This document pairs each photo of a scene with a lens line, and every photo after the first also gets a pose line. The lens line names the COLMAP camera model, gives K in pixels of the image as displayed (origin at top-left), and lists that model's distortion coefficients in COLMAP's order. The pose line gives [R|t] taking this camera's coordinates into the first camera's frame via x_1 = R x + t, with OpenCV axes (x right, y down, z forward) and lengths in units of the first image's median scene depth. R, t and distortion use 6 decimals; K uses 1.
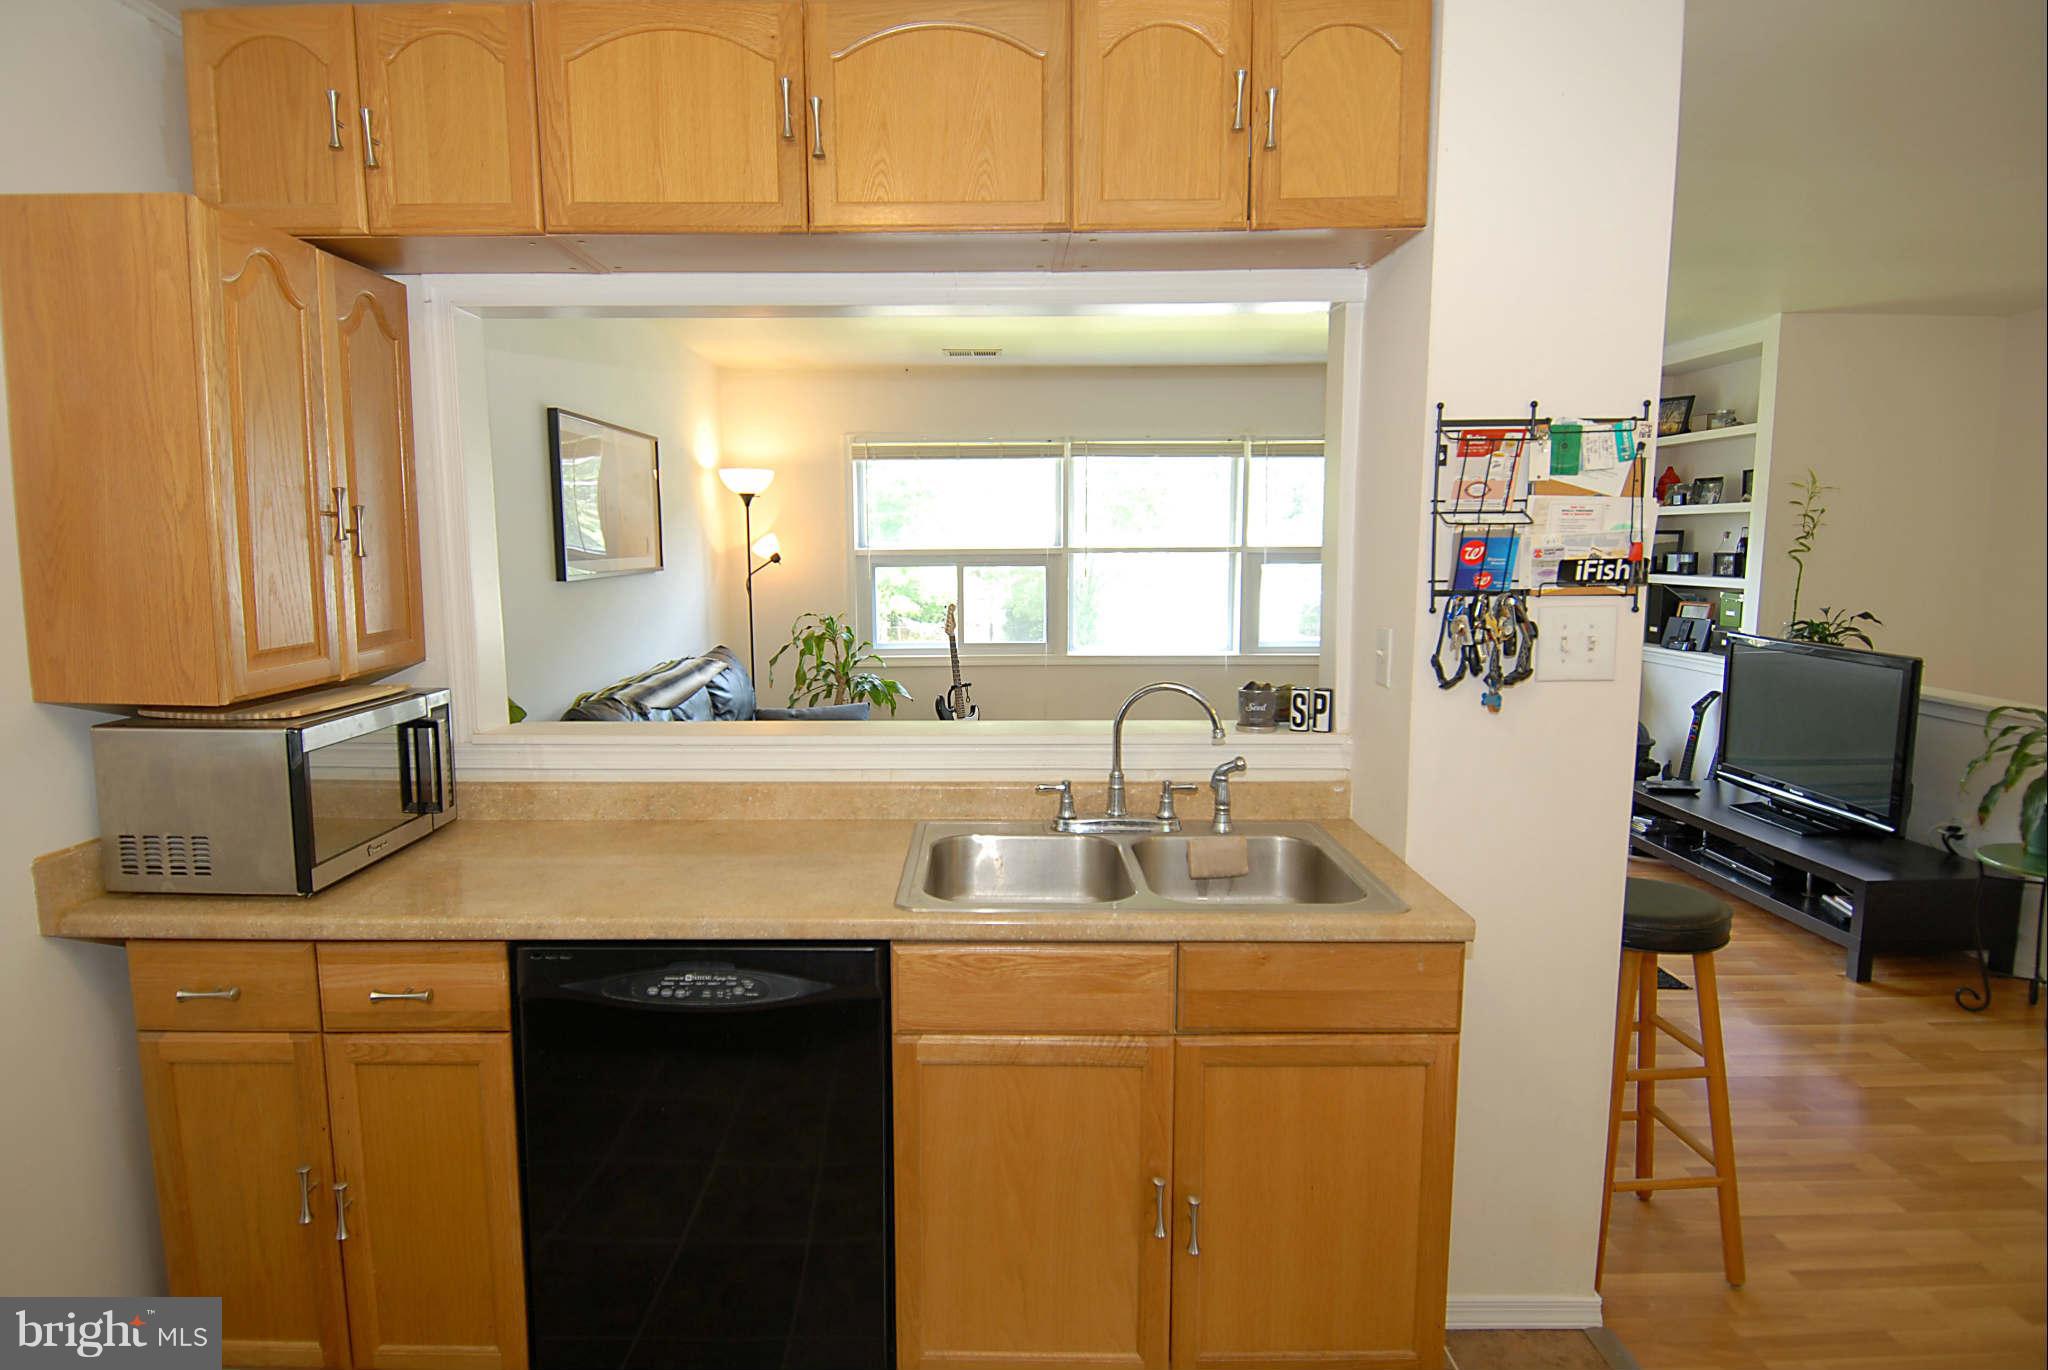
lens RADIAL K [[1113.9, 0, 1016.1], [0, 1113.9, 678.8], [0, 0, 1]] dist [0.007448, 0.000497]
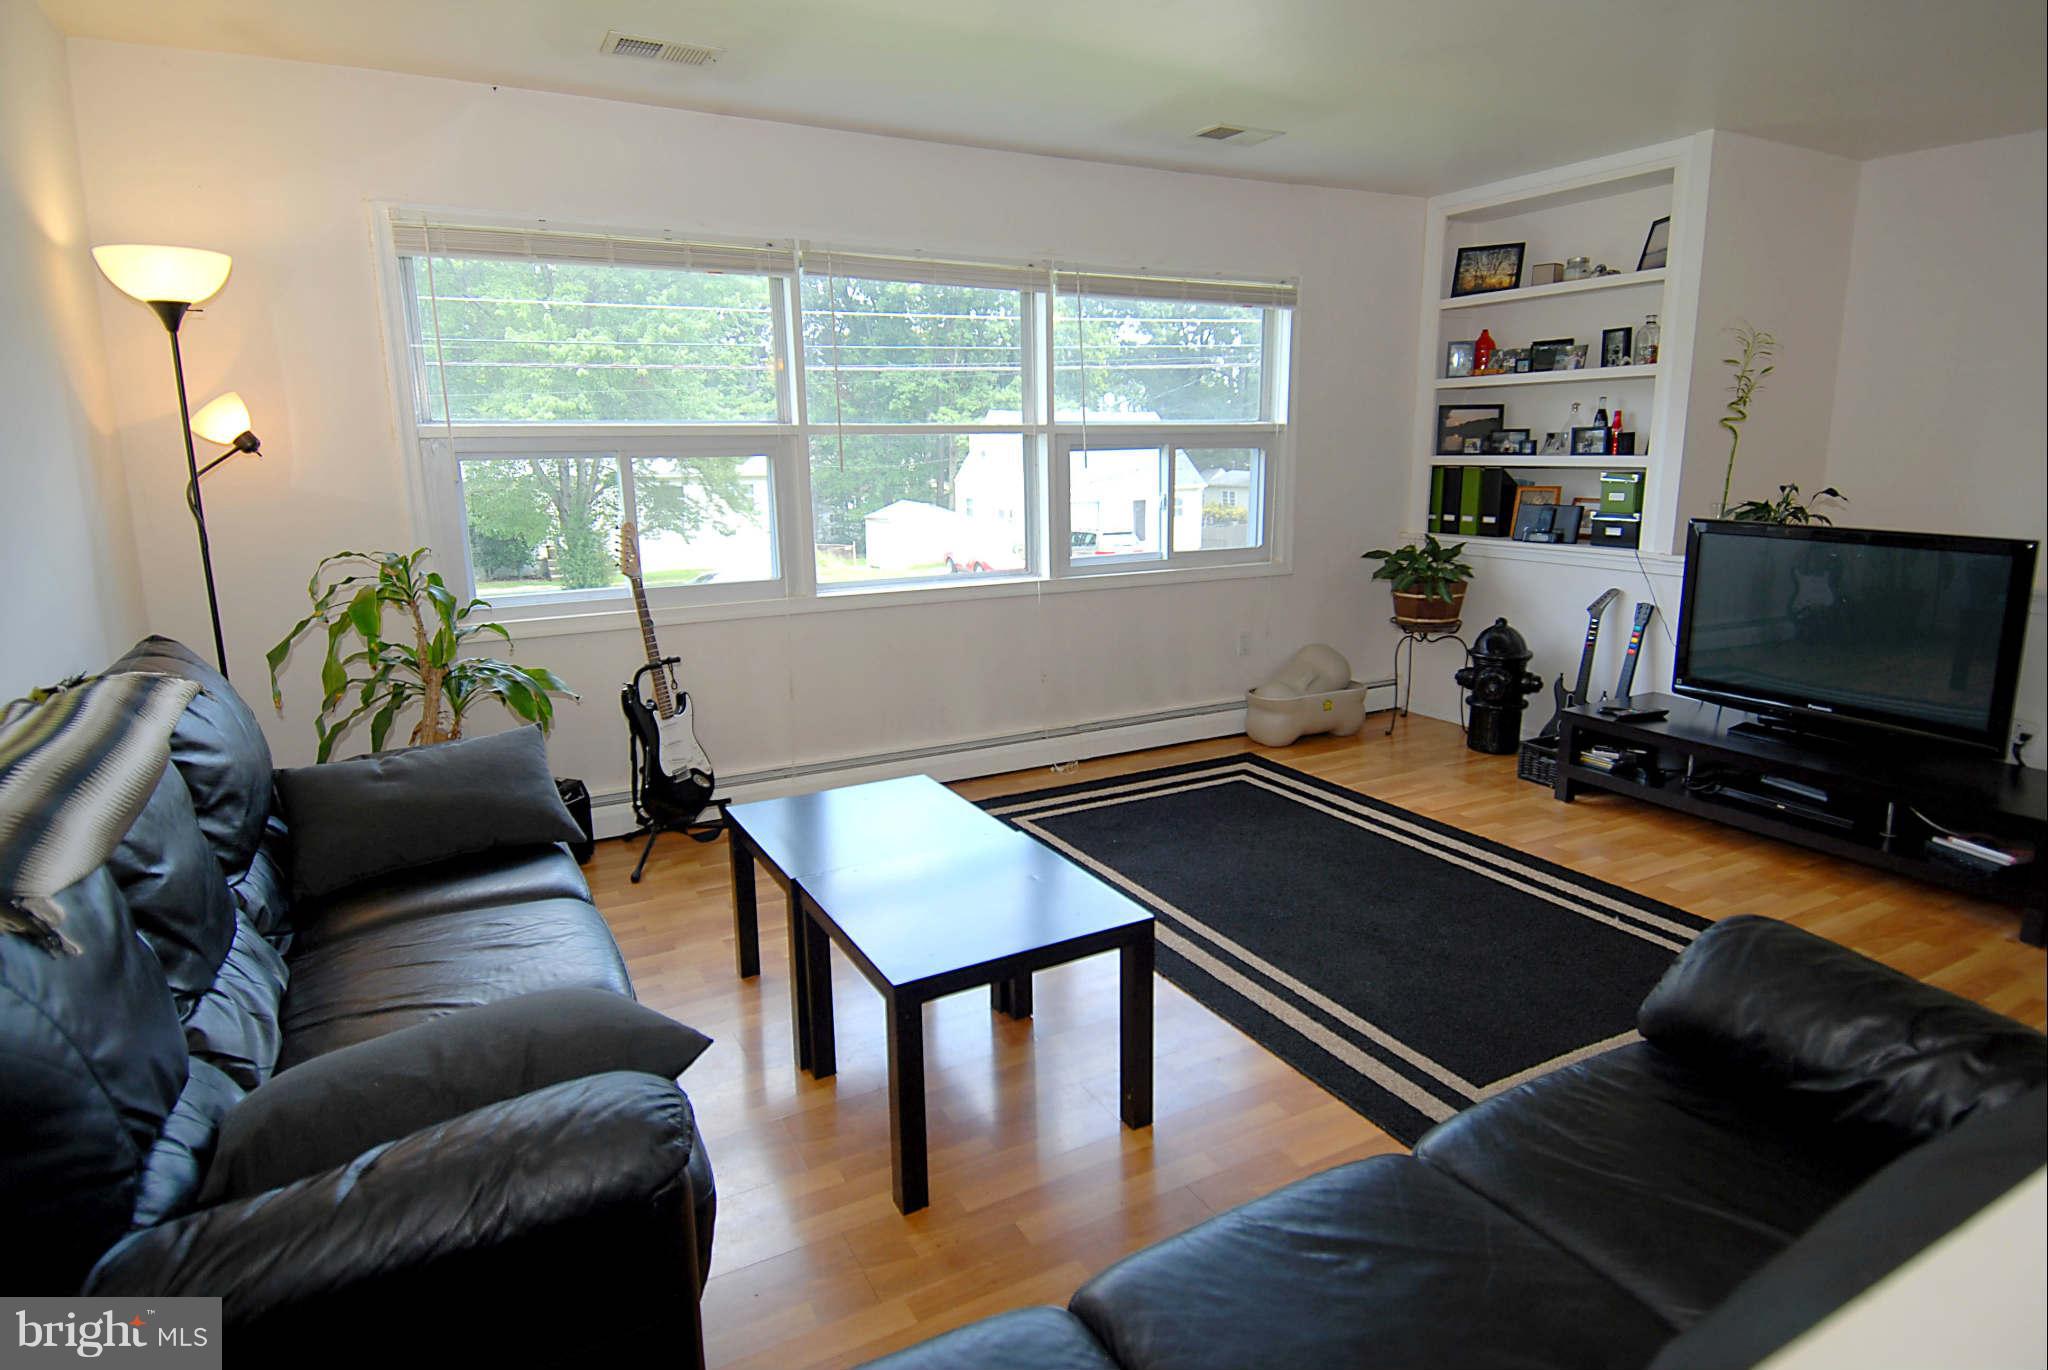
lens RADIAL K [[1113.9, 0, 1026.2], [0, 1113.9, 649.8], [0, 0, 1]] dist [0.007448, 0.000497]
pose [[0.882975, -0.092602, 0.460195, -0.152753], [0.066988, 0.995173, 0.071722, -0.030683], [-0.464615, -0.032501, 0.884916, 0.410780]]
